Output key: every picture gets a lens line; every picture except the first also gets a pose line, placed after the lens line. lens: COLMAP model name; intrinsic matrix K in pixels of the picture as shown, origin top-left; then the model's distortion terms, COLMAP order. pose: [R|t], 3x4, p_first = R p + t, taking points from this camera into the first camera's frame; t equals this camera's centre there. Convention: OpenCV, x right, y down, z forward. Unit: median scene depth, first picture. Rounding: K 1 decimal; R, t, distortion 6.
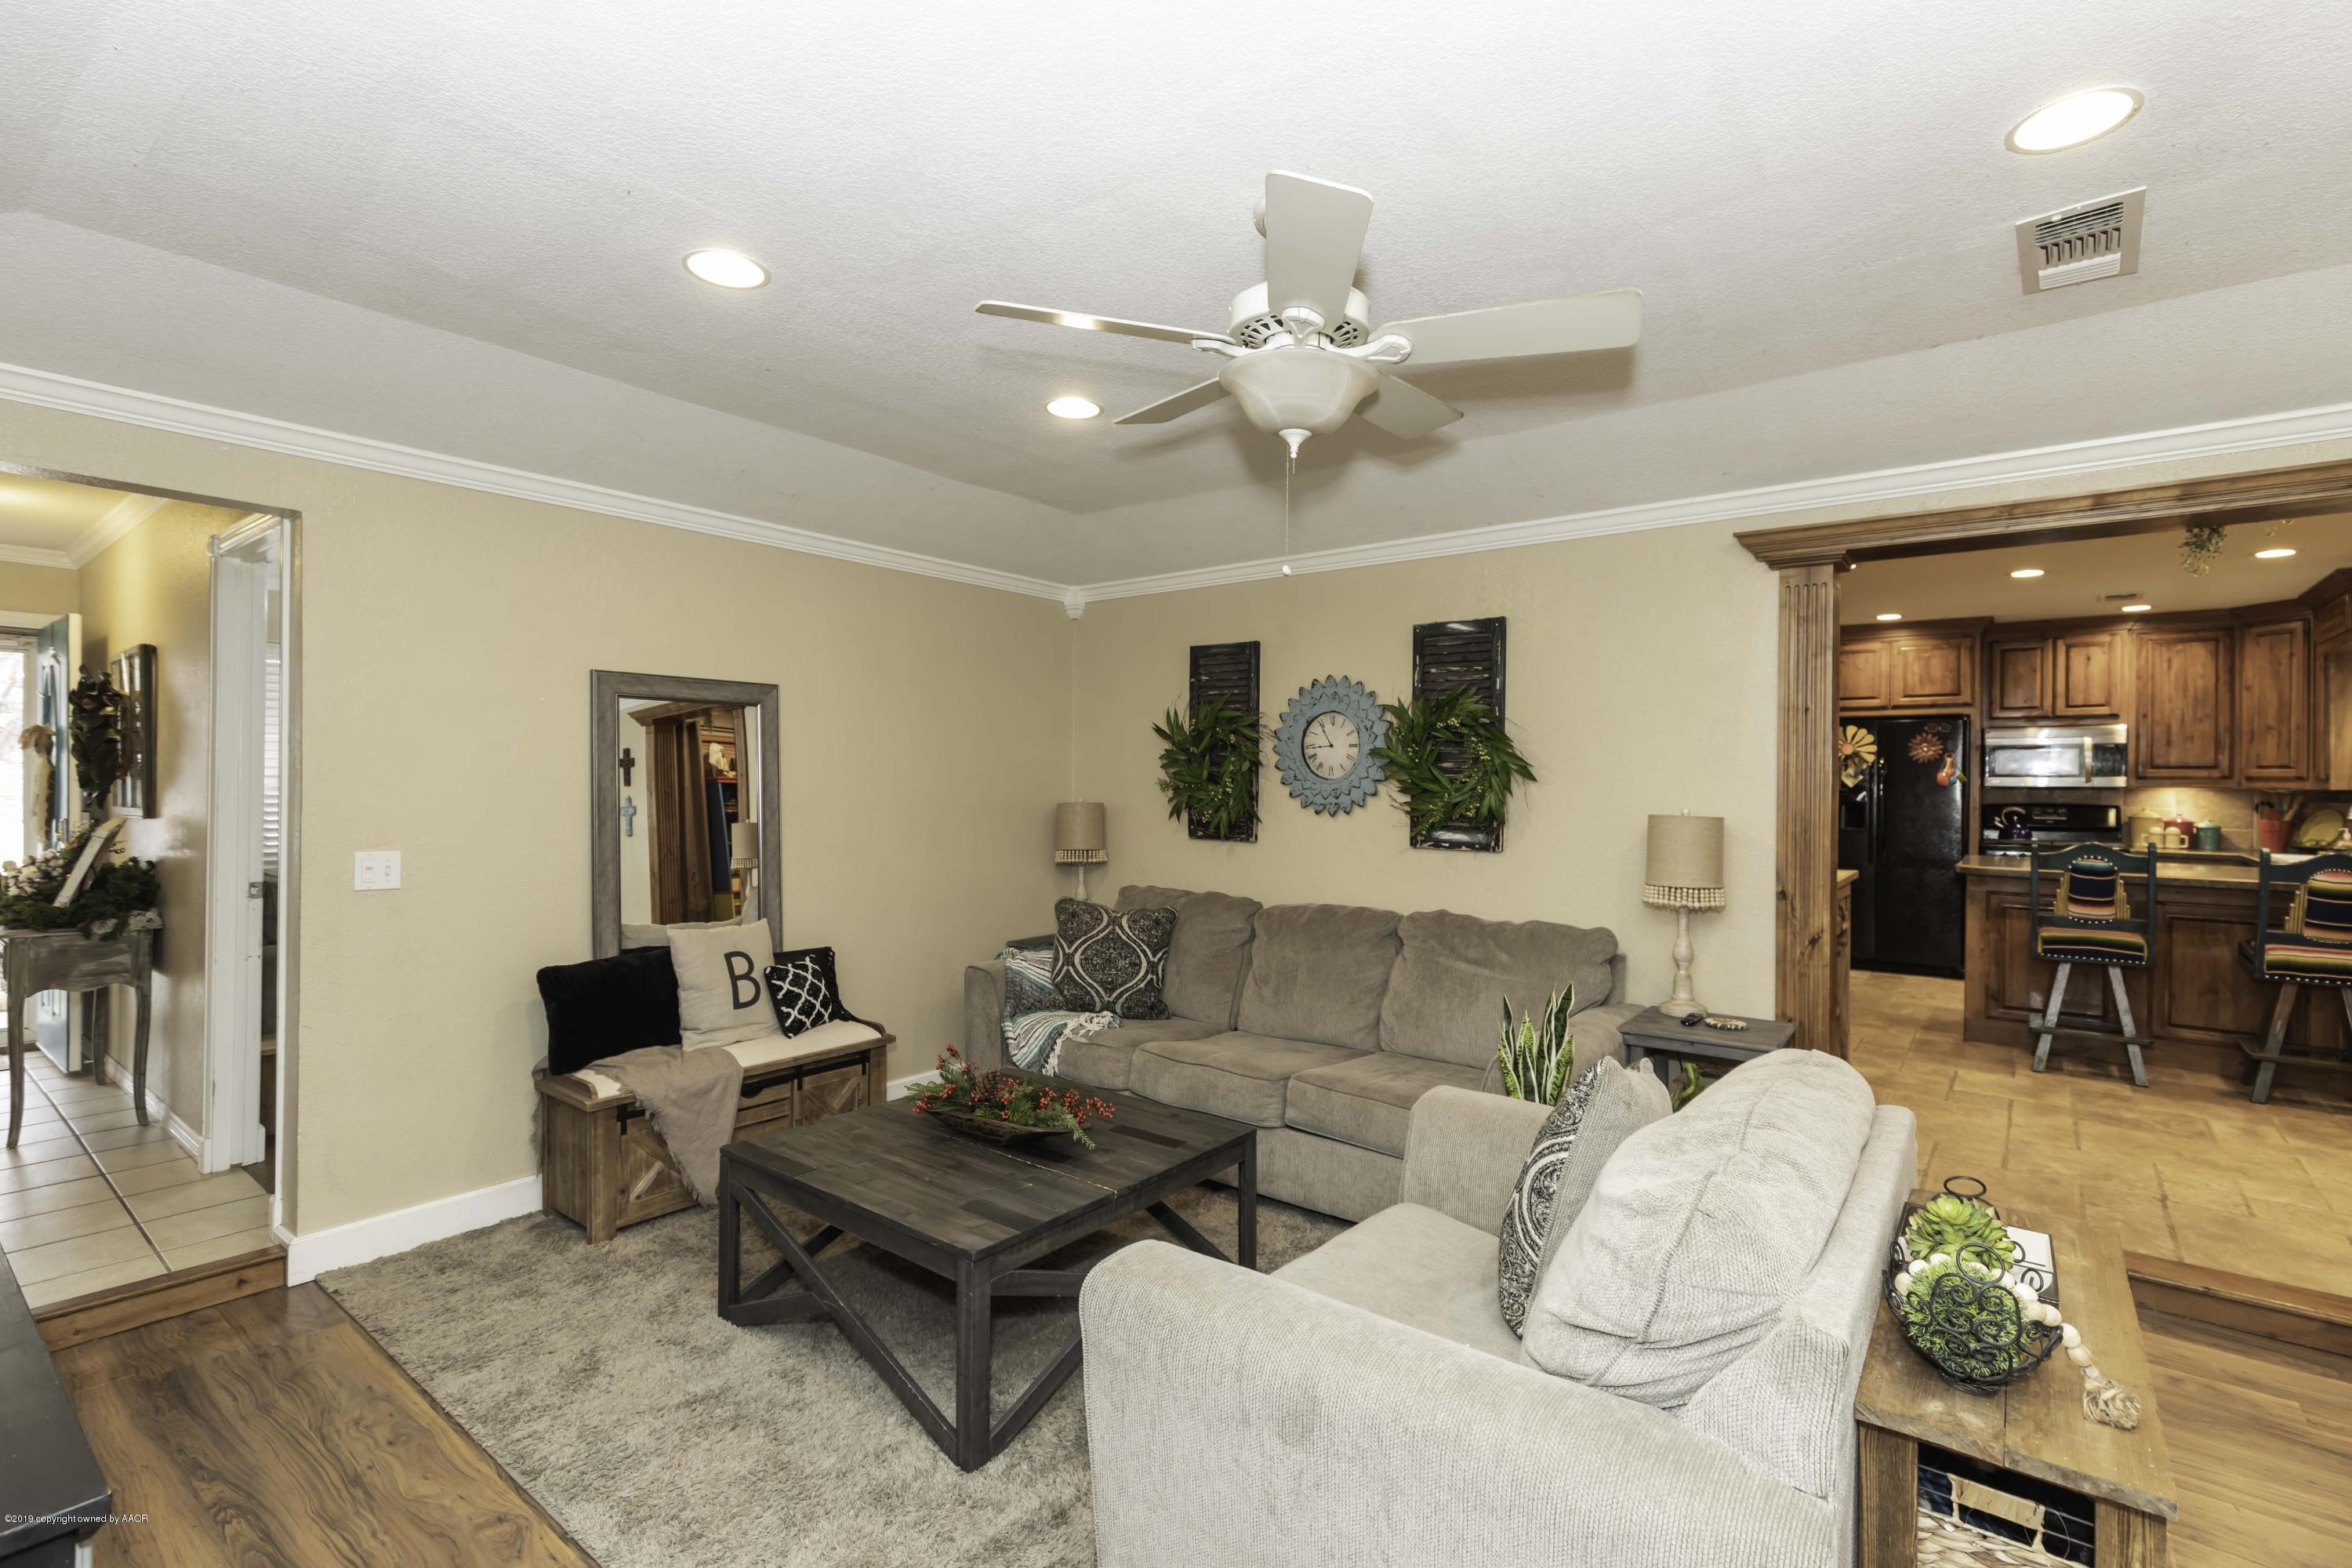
lens RADIAL K [[1077.5, 0, 1197.5], [0, 1077.5, 772.4], [0, 0, 1]] dist [-0.000094, -0.000158]
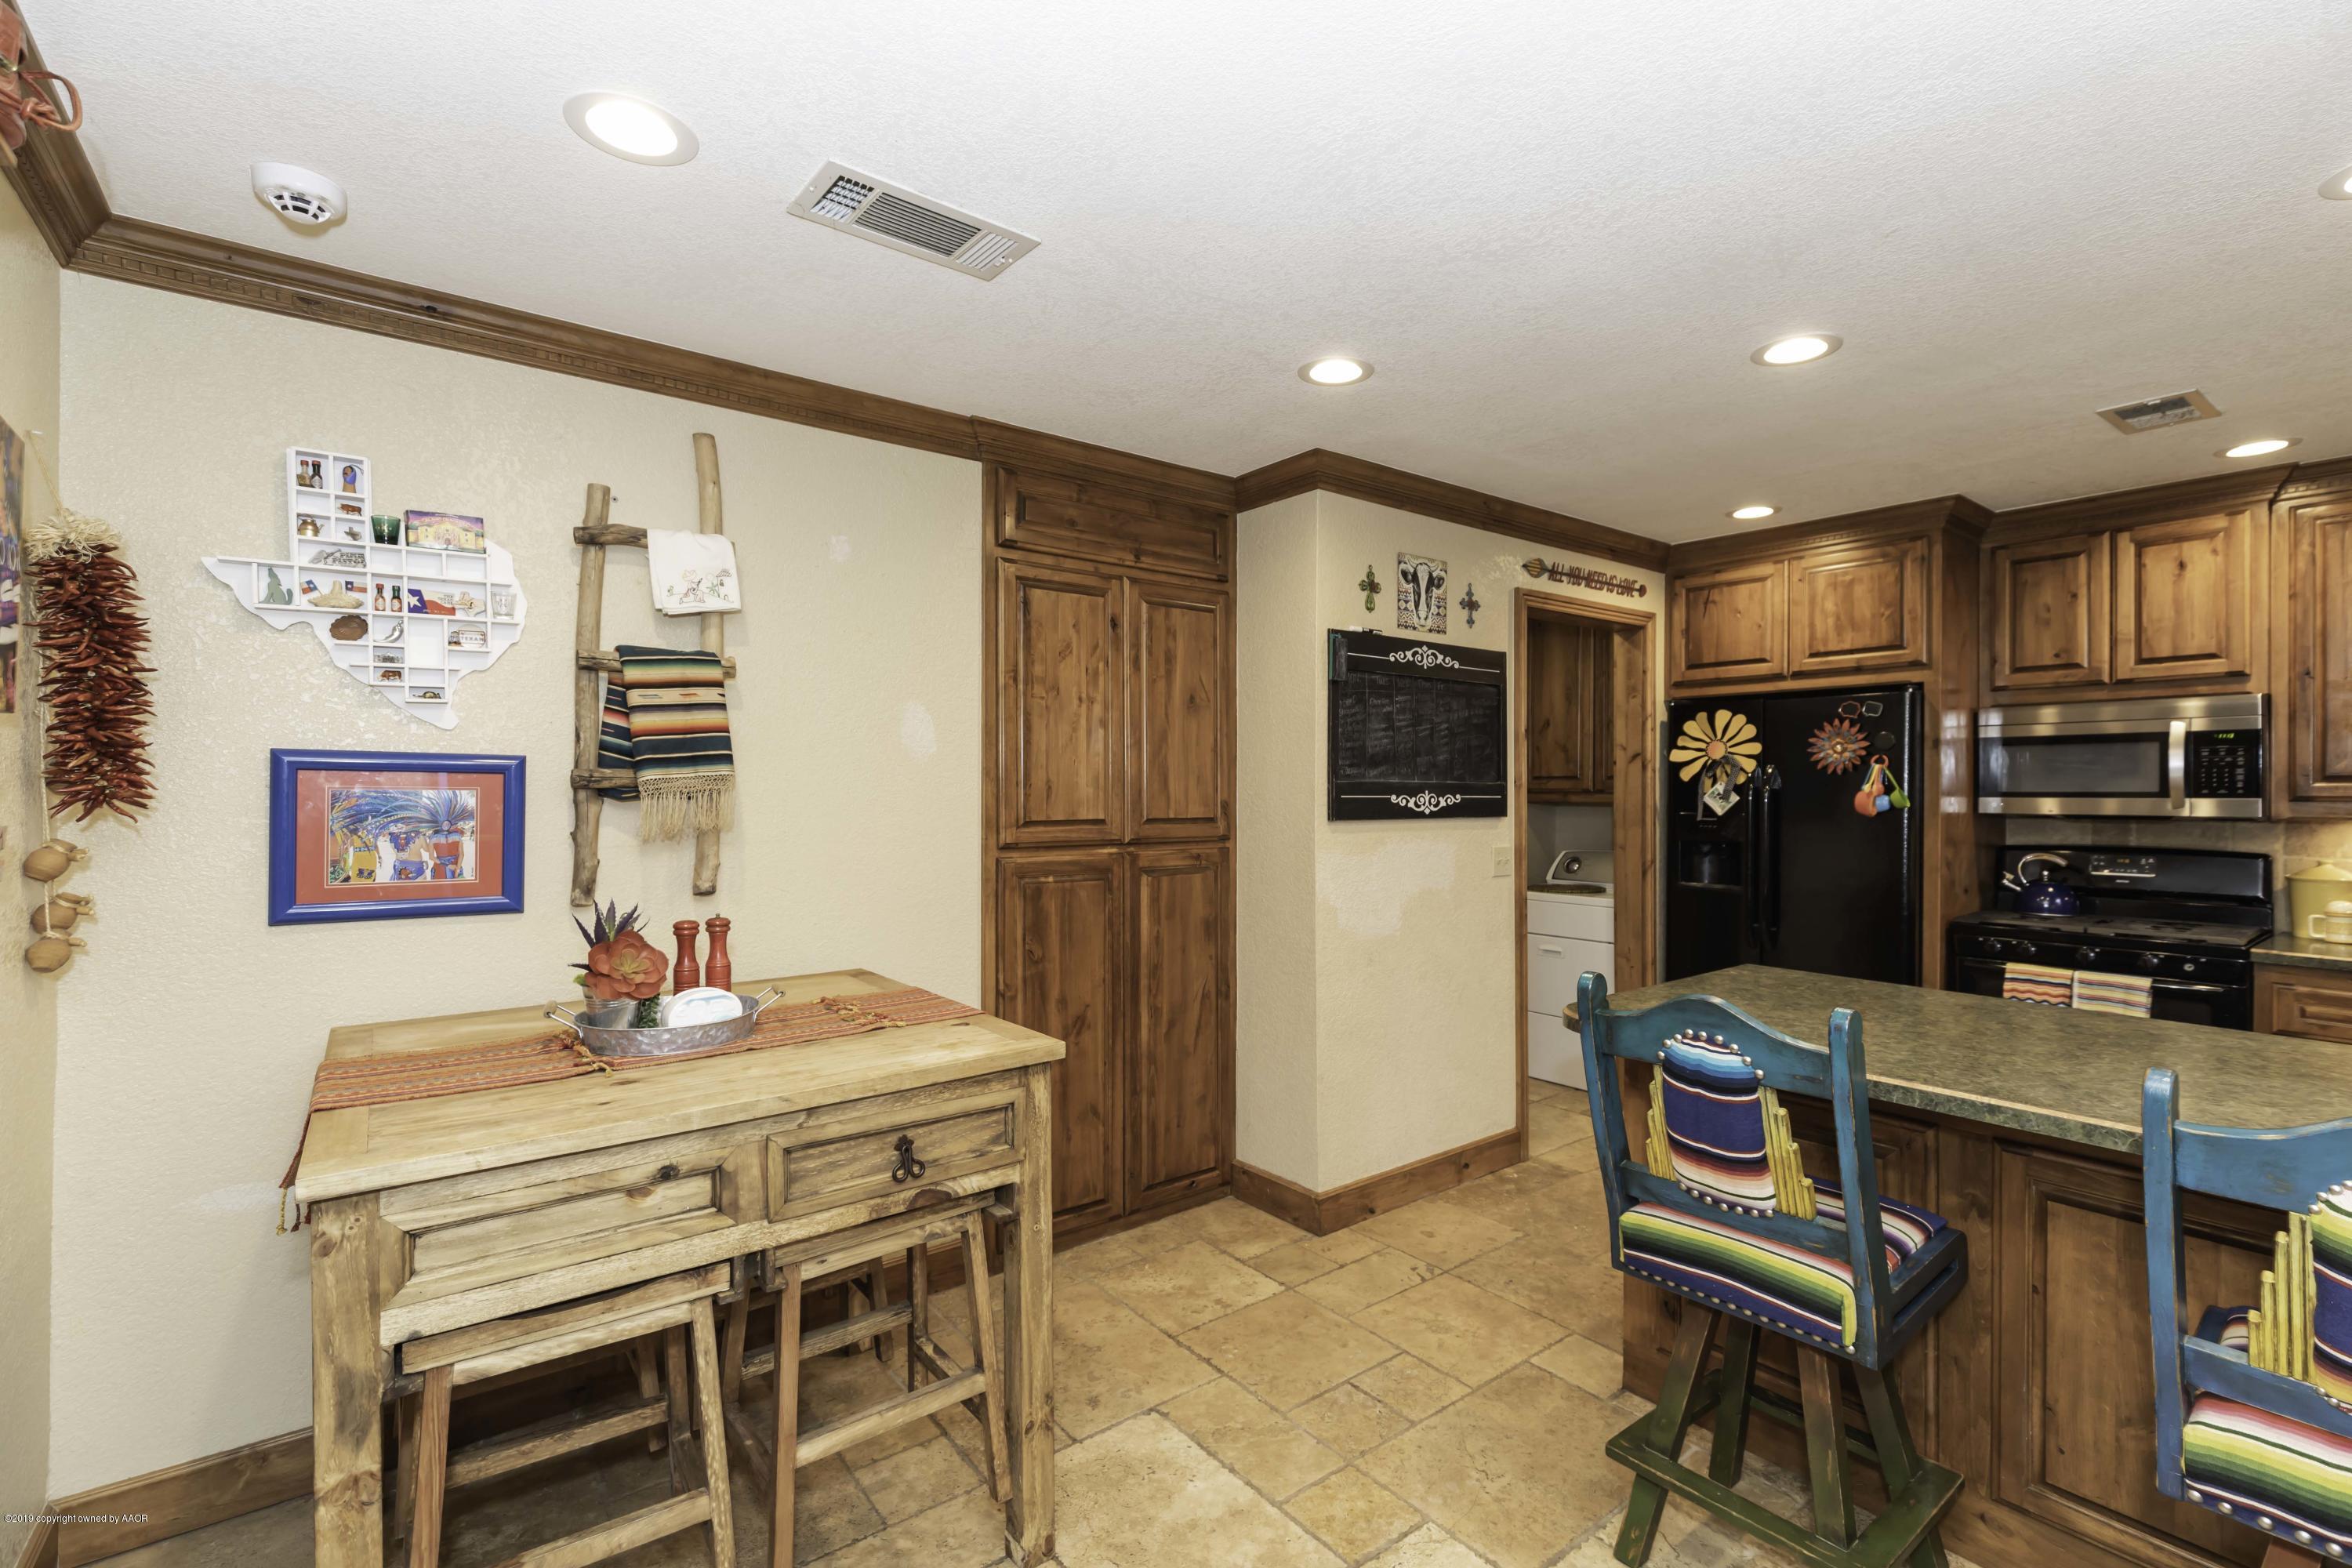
lens RADIAL K [[1043.0, 0, 1188.0], [0, 1043.0, 785.5], [0, 0, 1]] dist [-0.000815, -0.000035]
pose [[0.968970, -0.006970, -0.247079, 0.488514], [0.006990, 0.999975, -0.000795, -0.004279], [0.247078, -0.000956, 0.968995, 0.402319]]
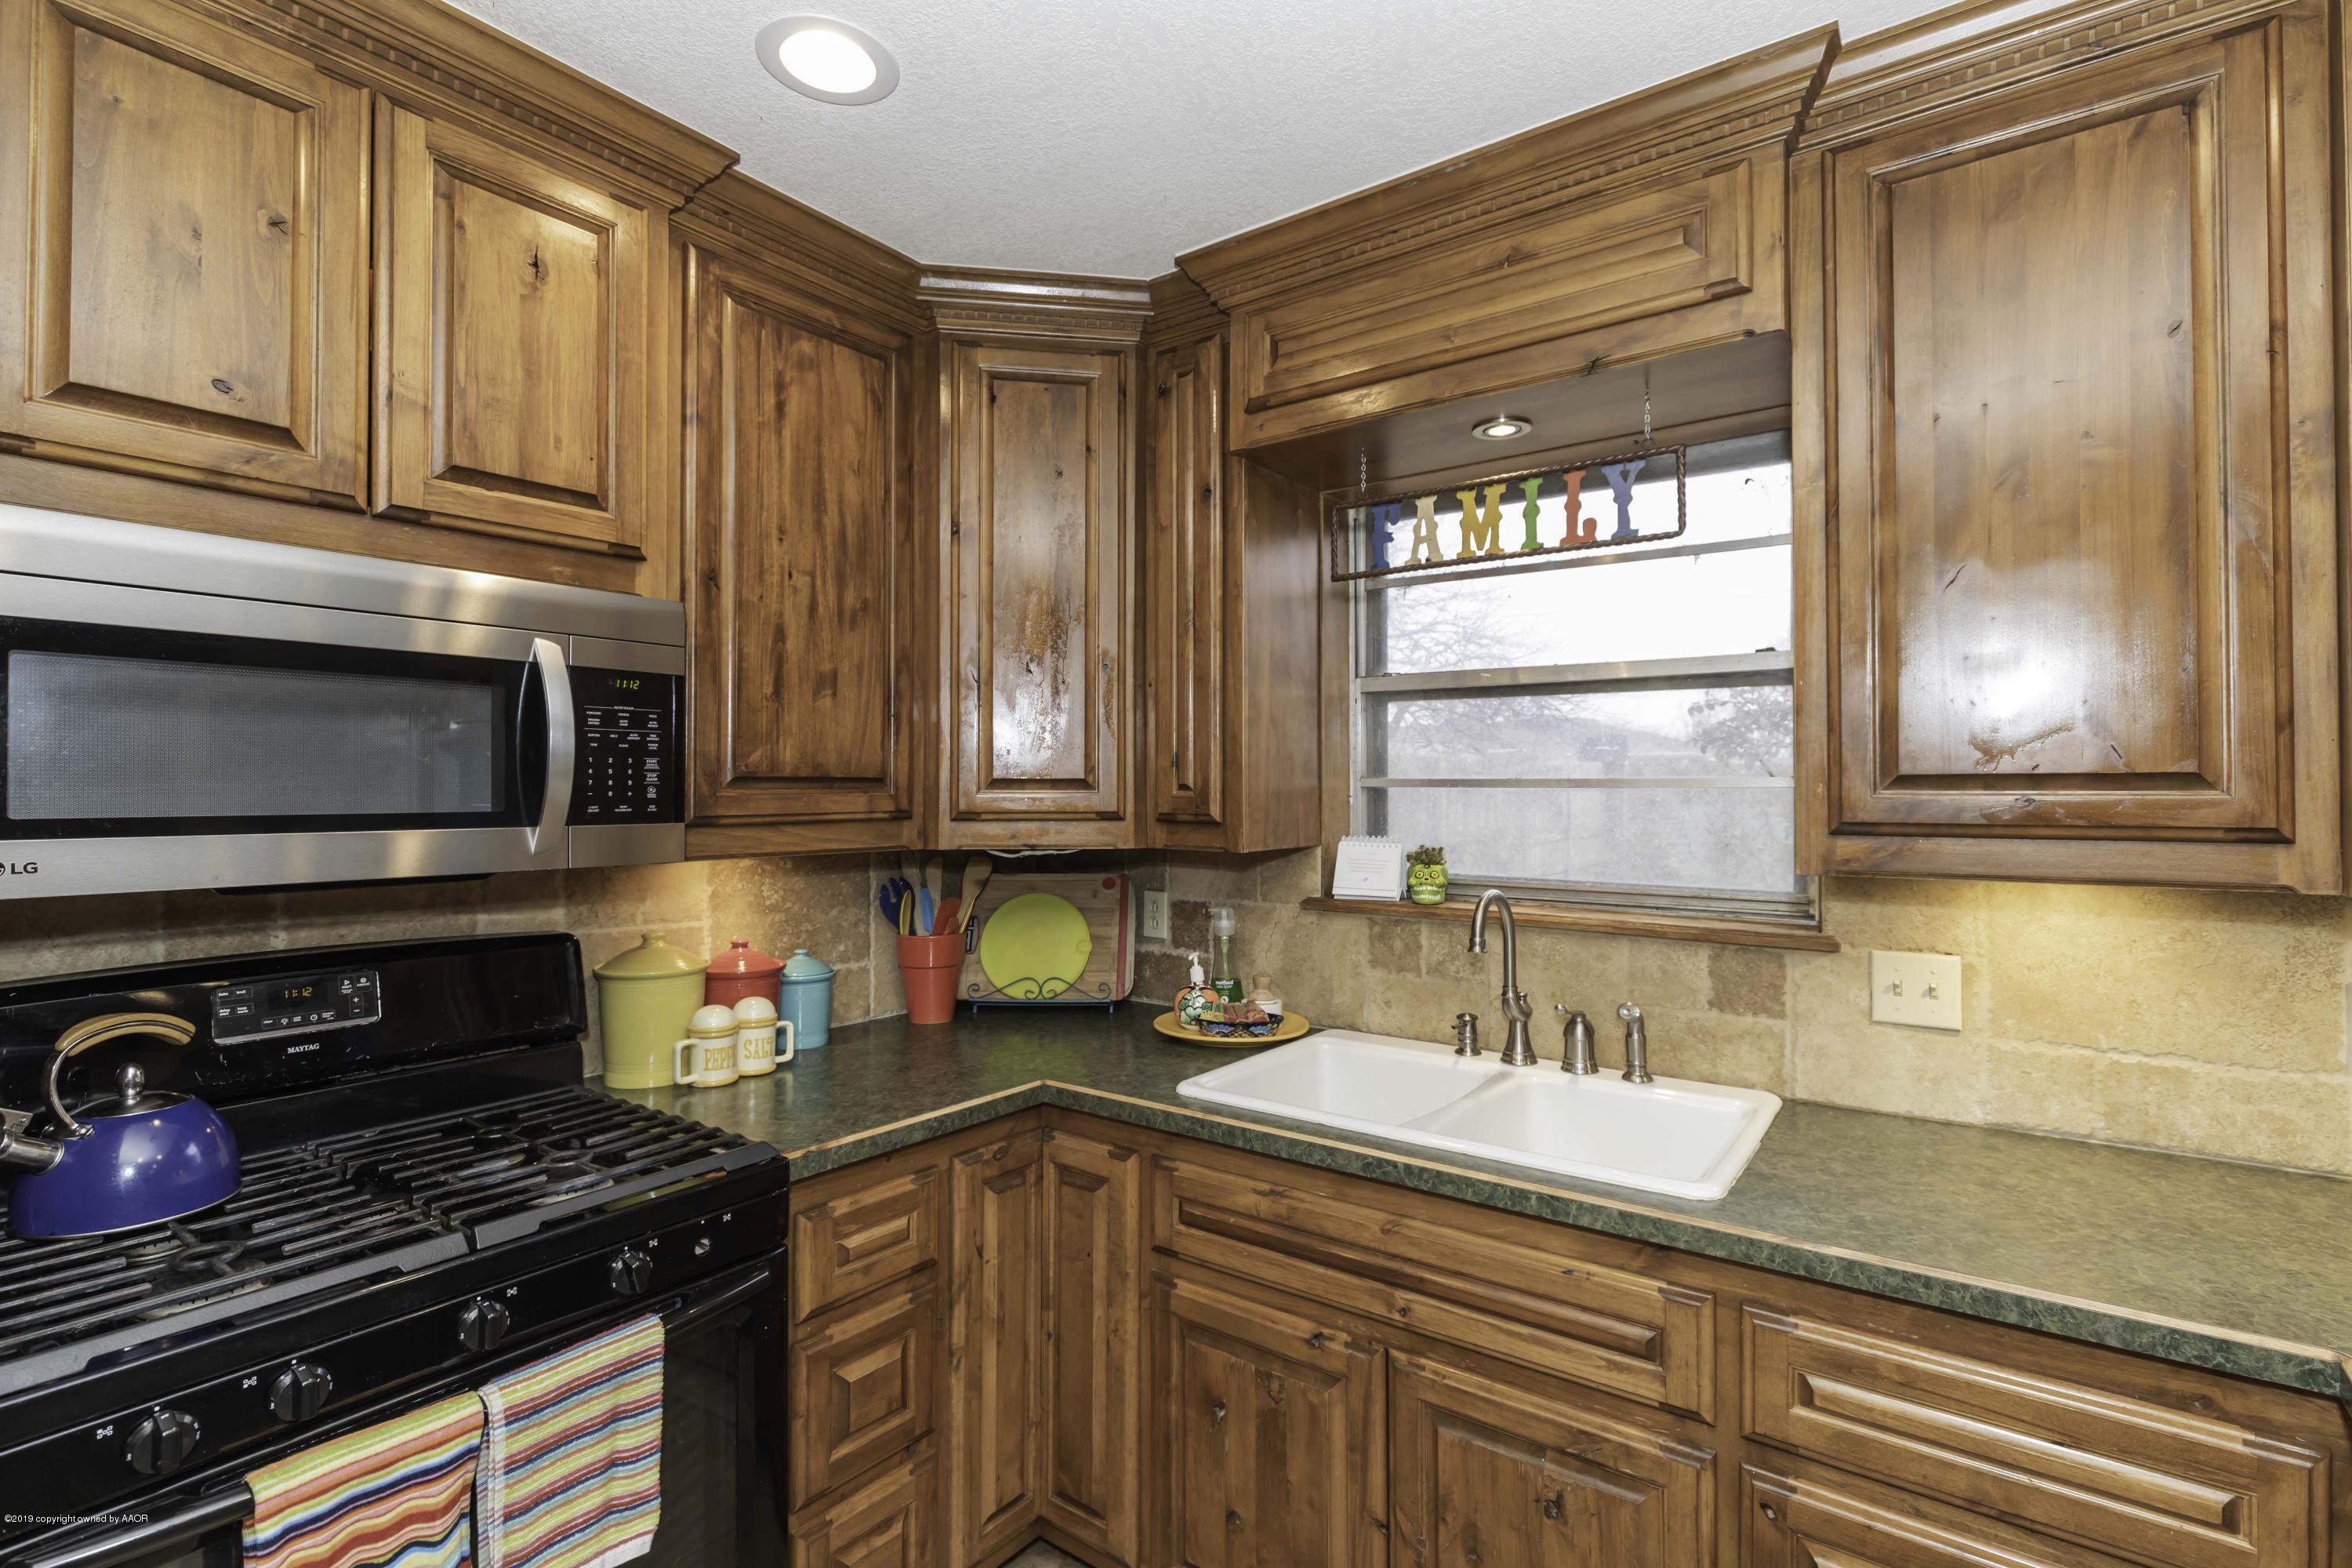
lens RADIAL K [[1072.3, 0, 1247.5], [0, 1072.3, 778.9], [0, 0, 1]] dist [-0.001180, 0.000179]
pose [[-0.071084, 0.004119, 0.997462, 0.601864], [-0.007719, 0.999959, -0.004680, -0.004611], [-0.997440, -0.008032, -0.071049, 0.867250]]
